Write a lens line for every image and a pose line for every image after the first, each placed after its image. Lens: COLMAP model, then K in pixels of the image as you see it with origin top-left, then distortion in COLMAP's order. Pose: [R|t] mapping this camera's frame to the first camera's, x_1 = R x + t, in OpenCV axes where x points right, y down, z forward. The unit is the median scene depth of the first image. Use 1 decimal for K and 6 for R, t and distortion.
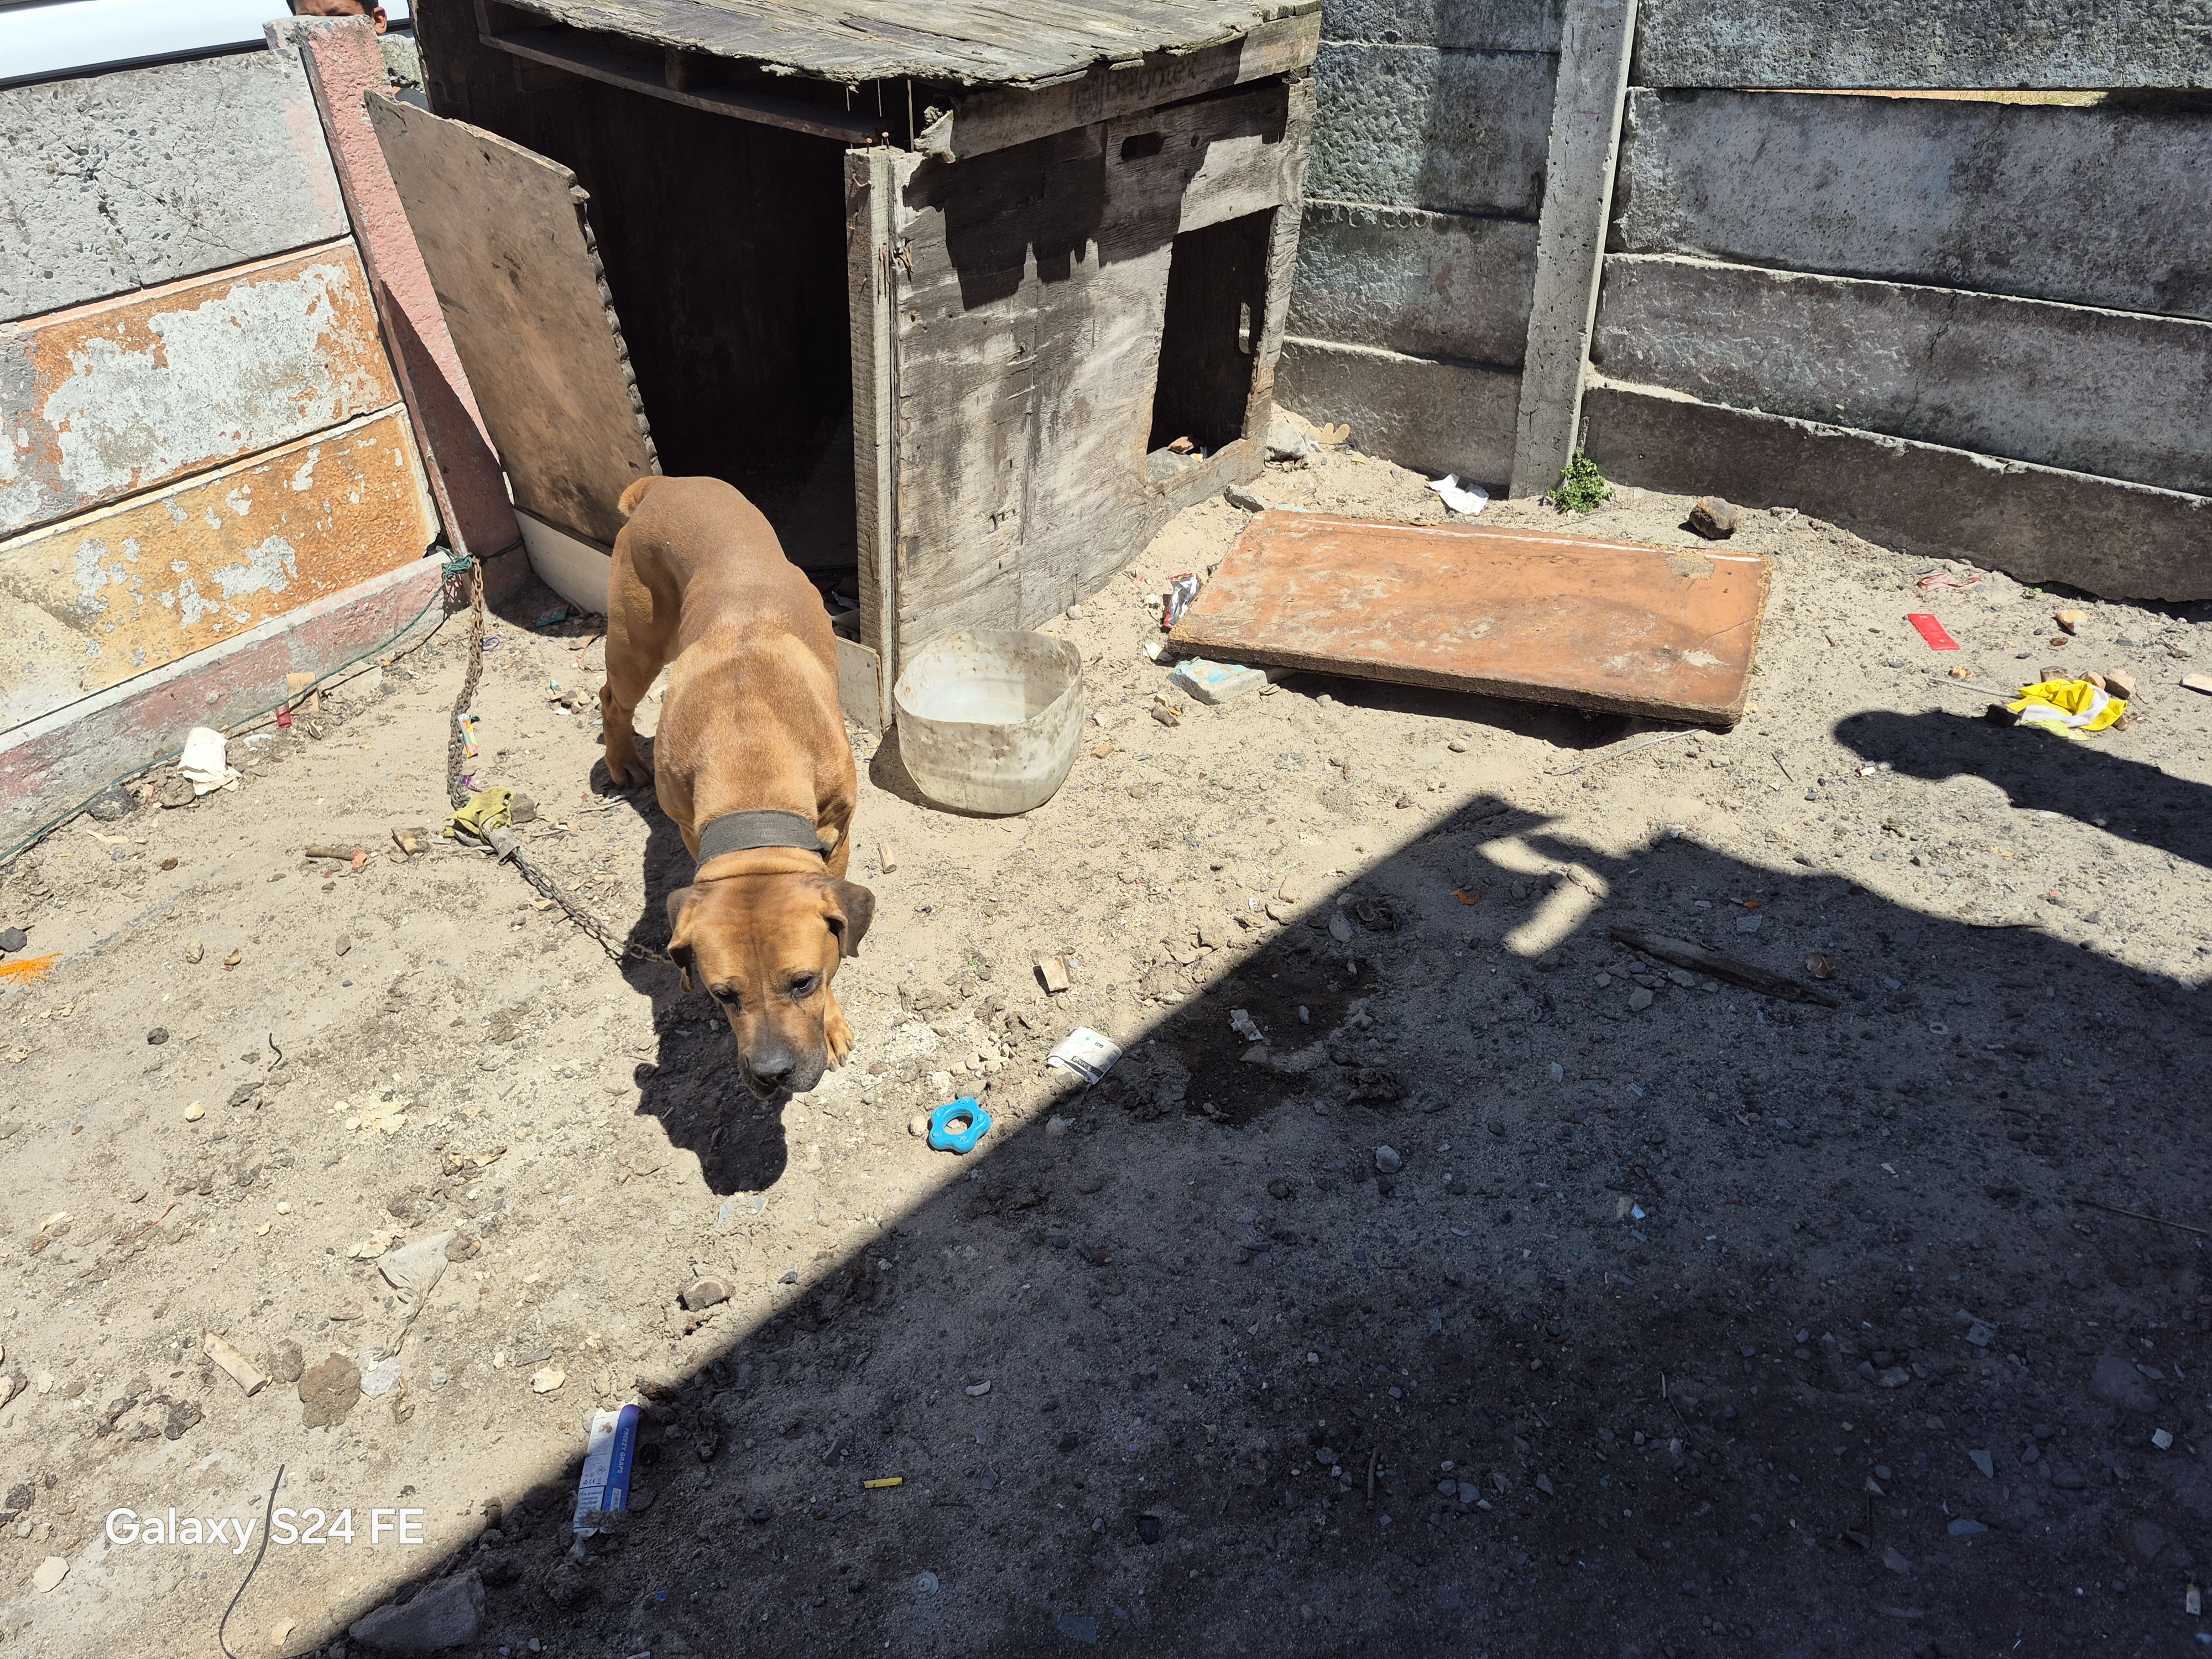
lens RADIAL K [[1515.1, 0, 1087.7], [0, 1515.1, 812.6], [0, 0, 1]] dist [0.070683, -0.082438]
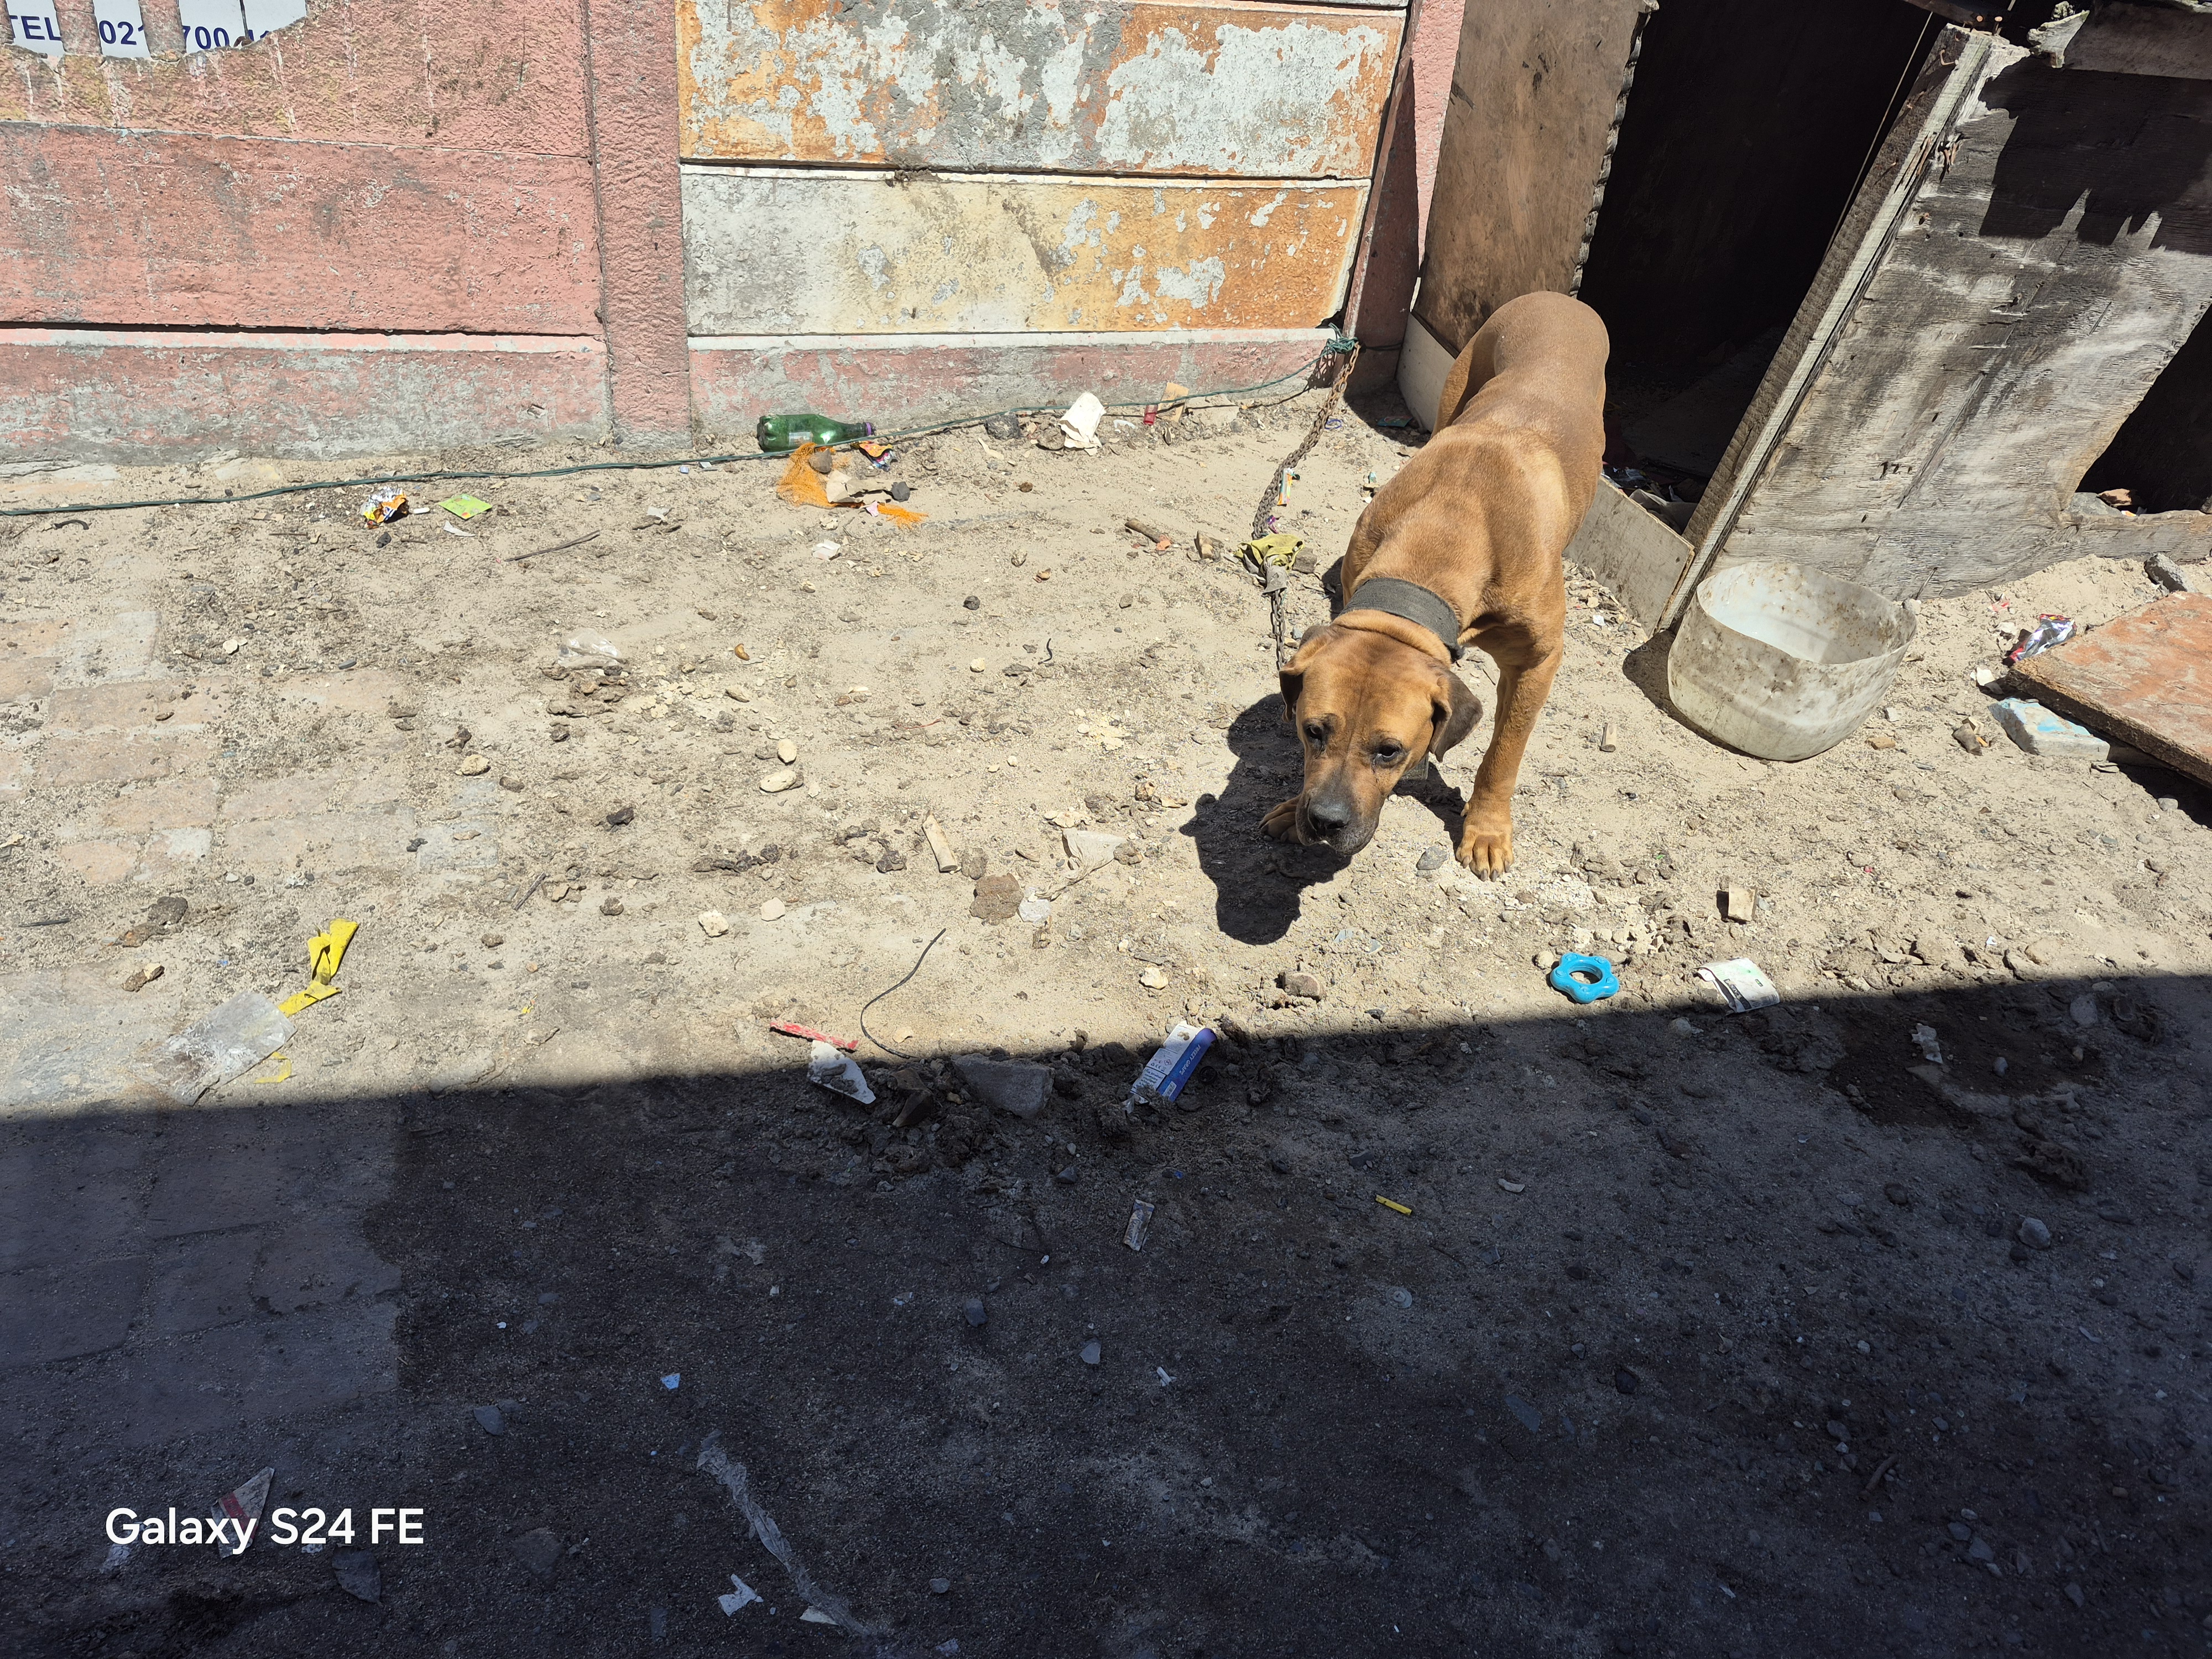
lens RADIAL K [[1515.1, 0, 1095.0], [0, 1515.1, 838.6], [0, 0, 1]] dist [0.070683, -0.082438]
pose [[0.822448, 0.444217, -0.355317, -0.026457], [-0.431504, 0.894209, 0.119142, 0.110201], [0.370653, 0.055332, 0.927122, -0.032793]]
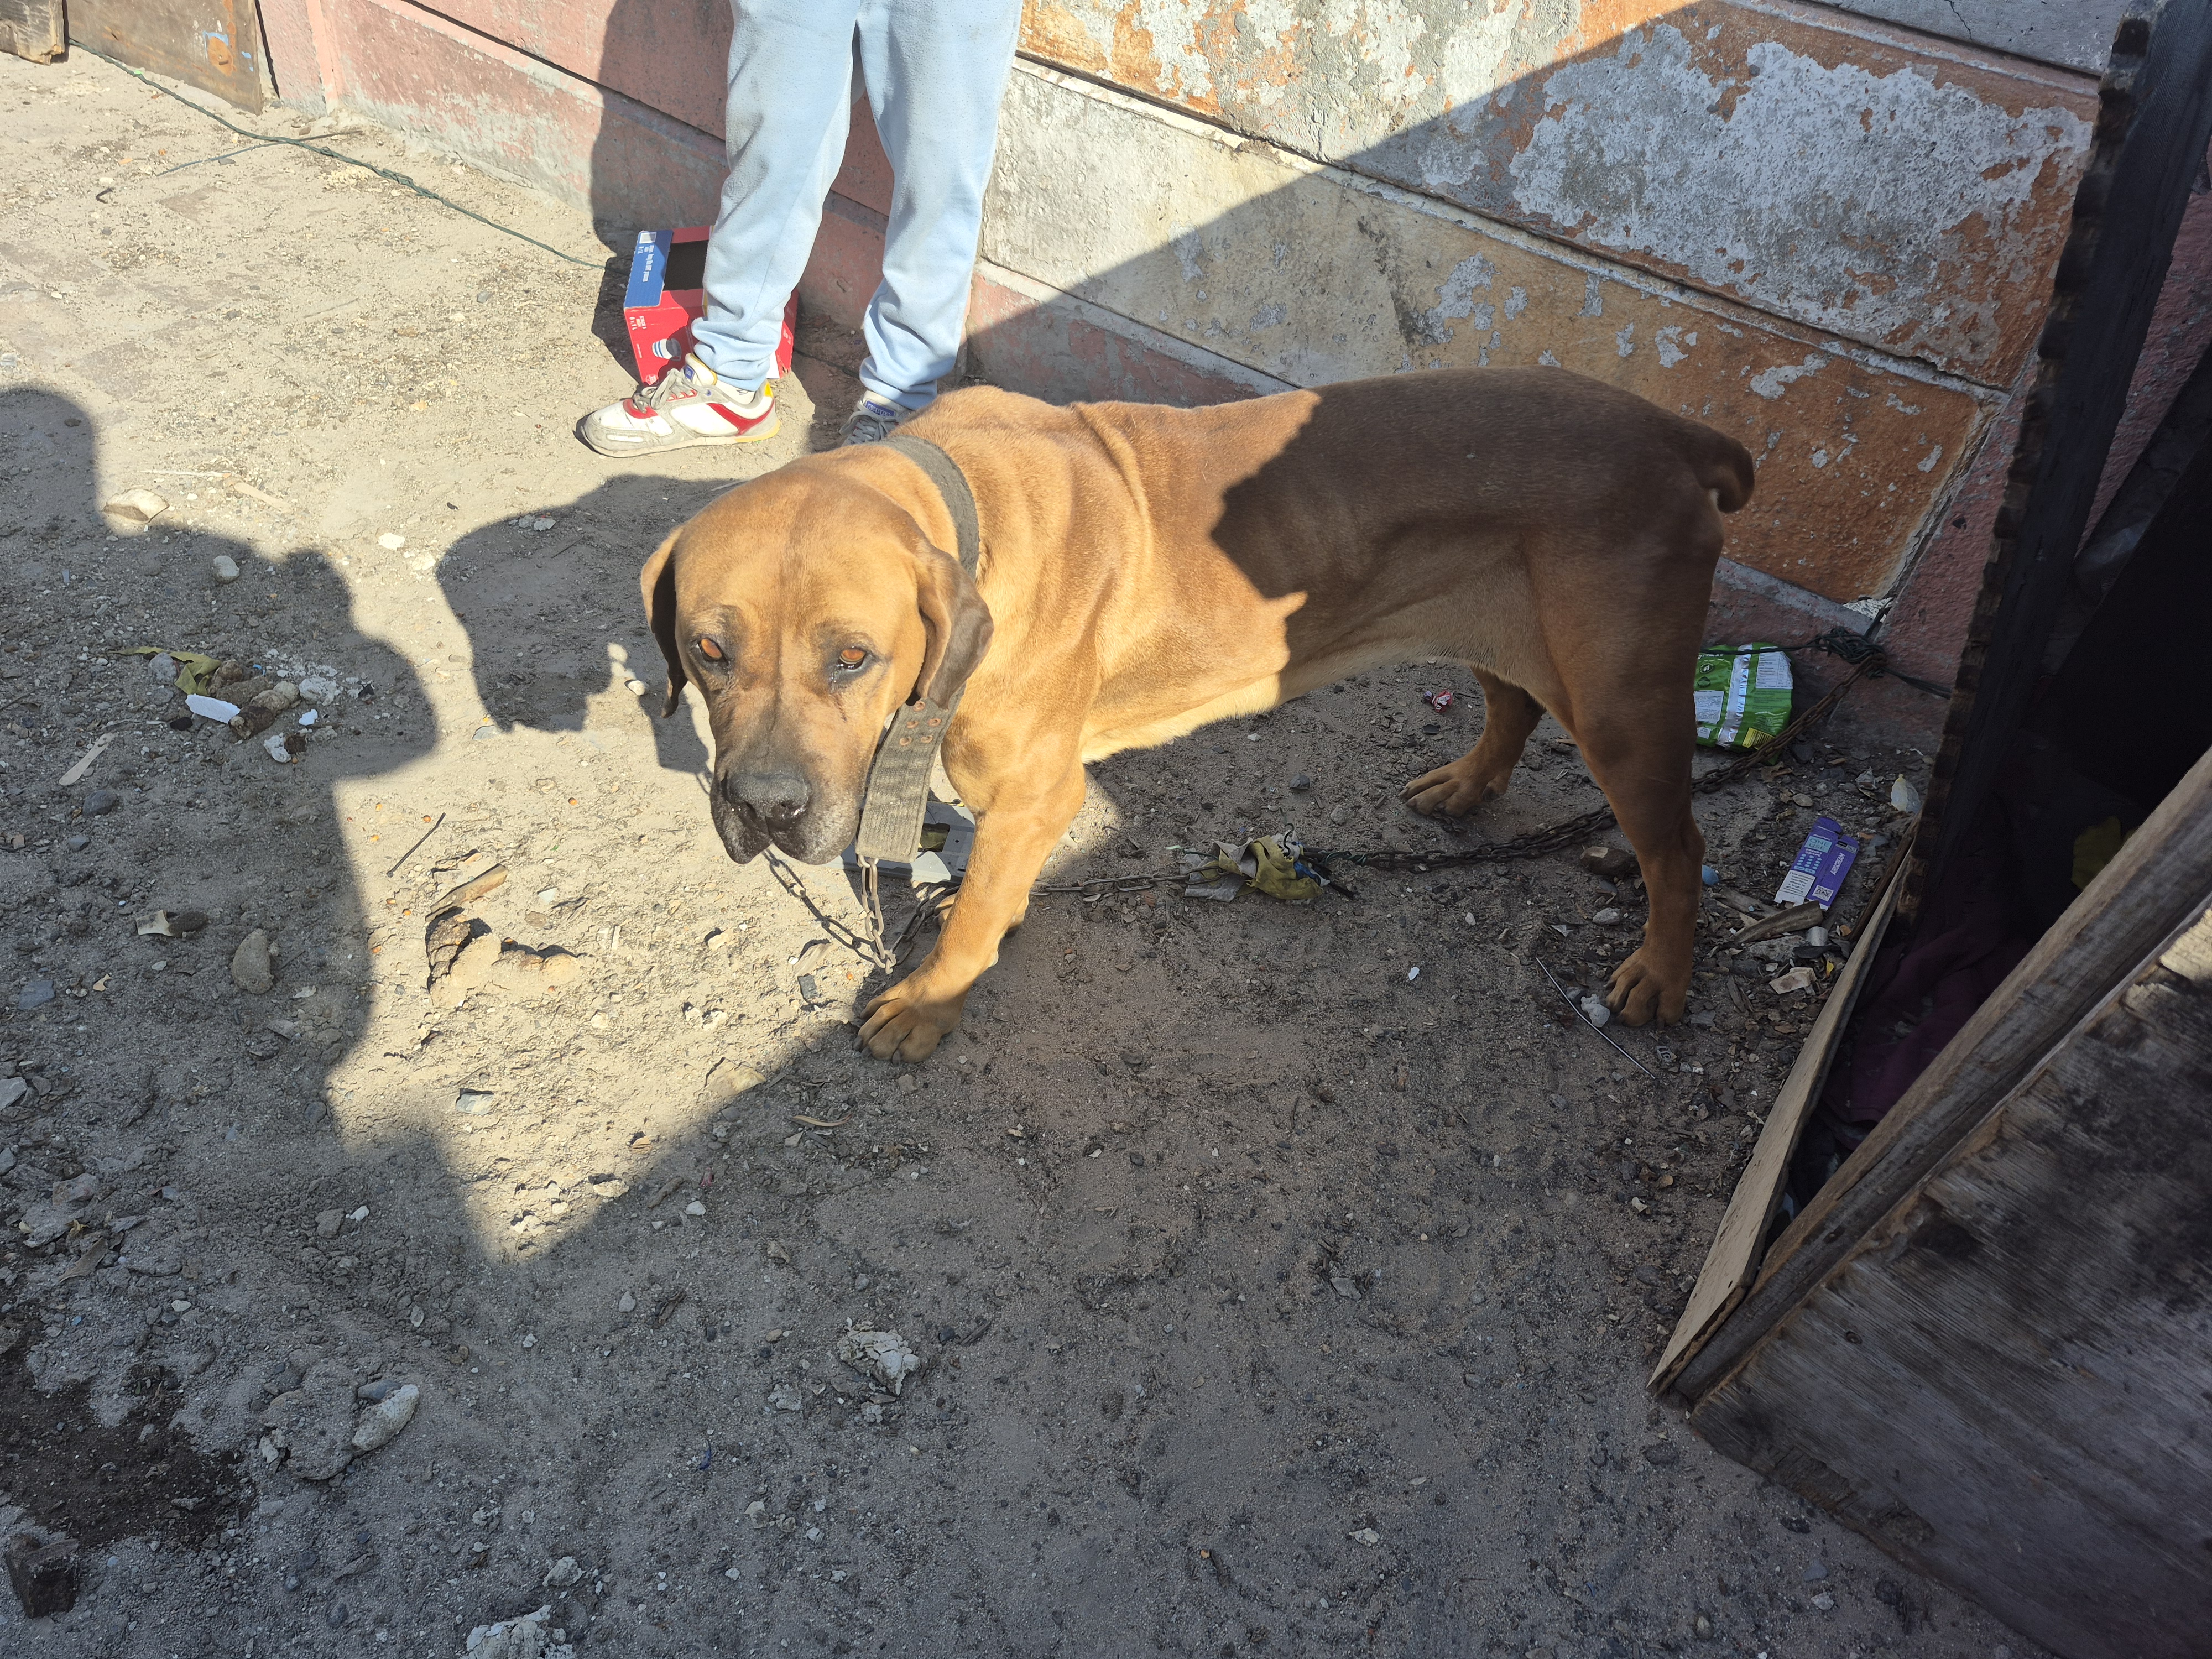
lens RADIAL K [[1515.1, 0, 1123.1], [0, 1515.1, 814.0], [0, 0, 1]] dist [0.070683, -0.082438]
pose [[0.026923, 0.706961, -0.706740, 0.067481], [-0.654949, 0.546587, 0.521808, -0.300737], [0.755193, 0.448830, 0.477740, 0.623595]]
